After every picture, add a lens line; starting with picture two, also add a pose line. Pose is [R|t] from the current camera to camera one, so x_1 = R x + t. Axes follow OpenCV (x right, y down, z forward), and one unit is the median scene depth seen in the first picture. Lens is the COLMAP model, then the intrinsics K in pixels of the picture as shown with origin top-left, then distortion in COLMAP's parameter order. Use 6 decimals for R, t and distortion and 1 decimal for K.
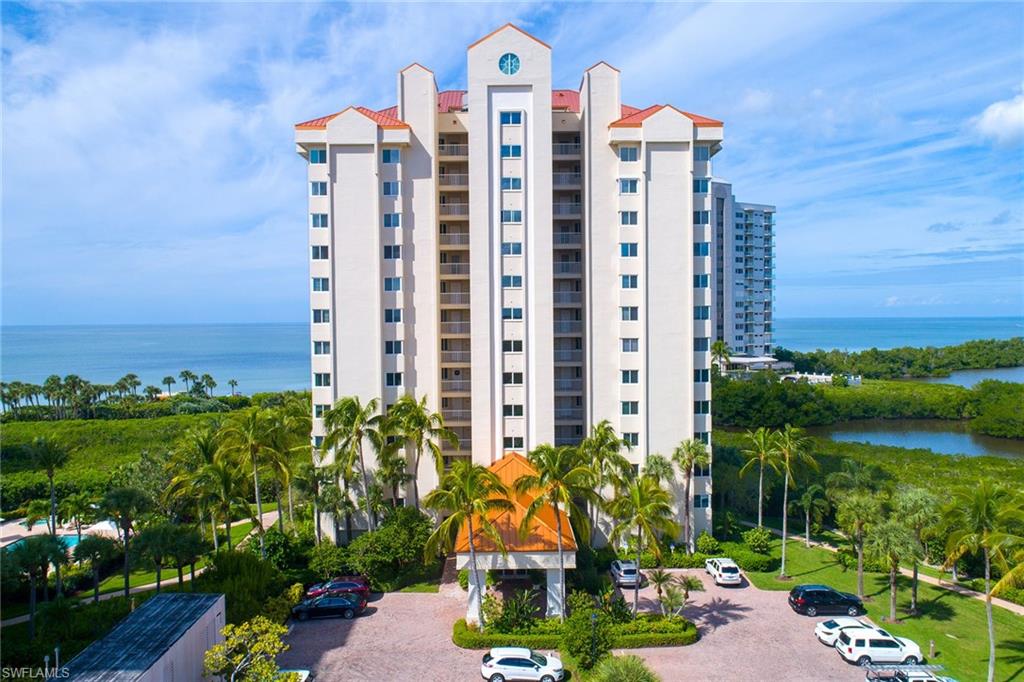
lens RADIAL K [[1099.1, 0, 457.6], [0, 1099.1, 340.0], [0, 0, 1]] dist [-0.003525, 0.008872]
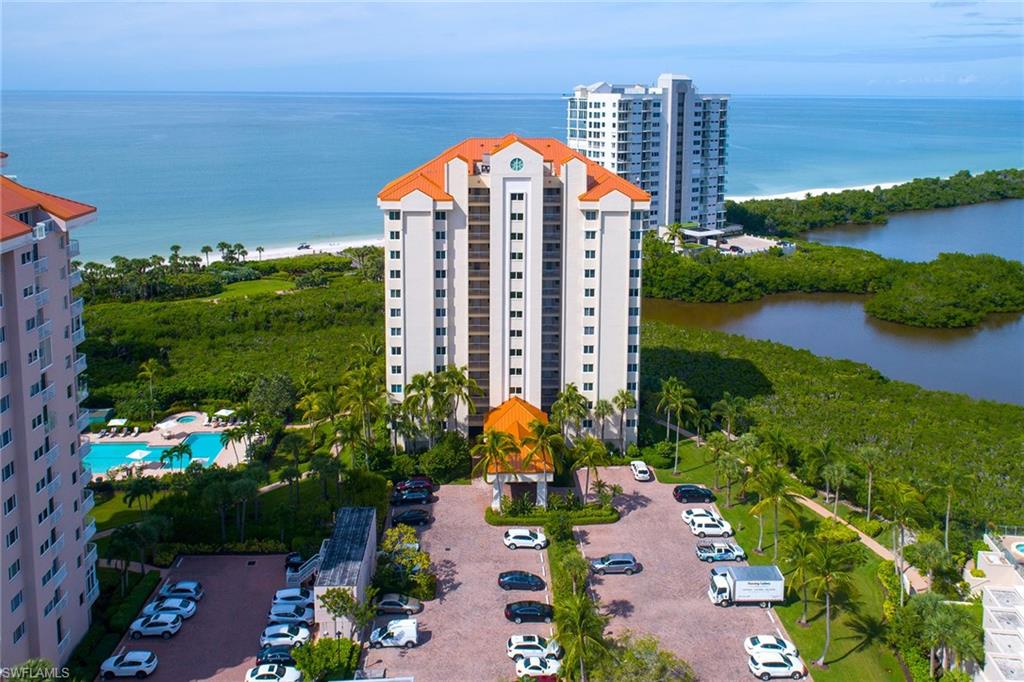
lens RADIAL K [[1099.1, 0, 457.6], [0, 1099.1, 340.0], [0, 0, 1]] dist [-0.003525, 0.008872]
pose [[0.999770, -0.001810, 0.021352, -0.069971], [-0.002137, 0.983036, 0.183400, -0.279639], [-0.021321, -0.183403, 0.982807, -0.582052]]
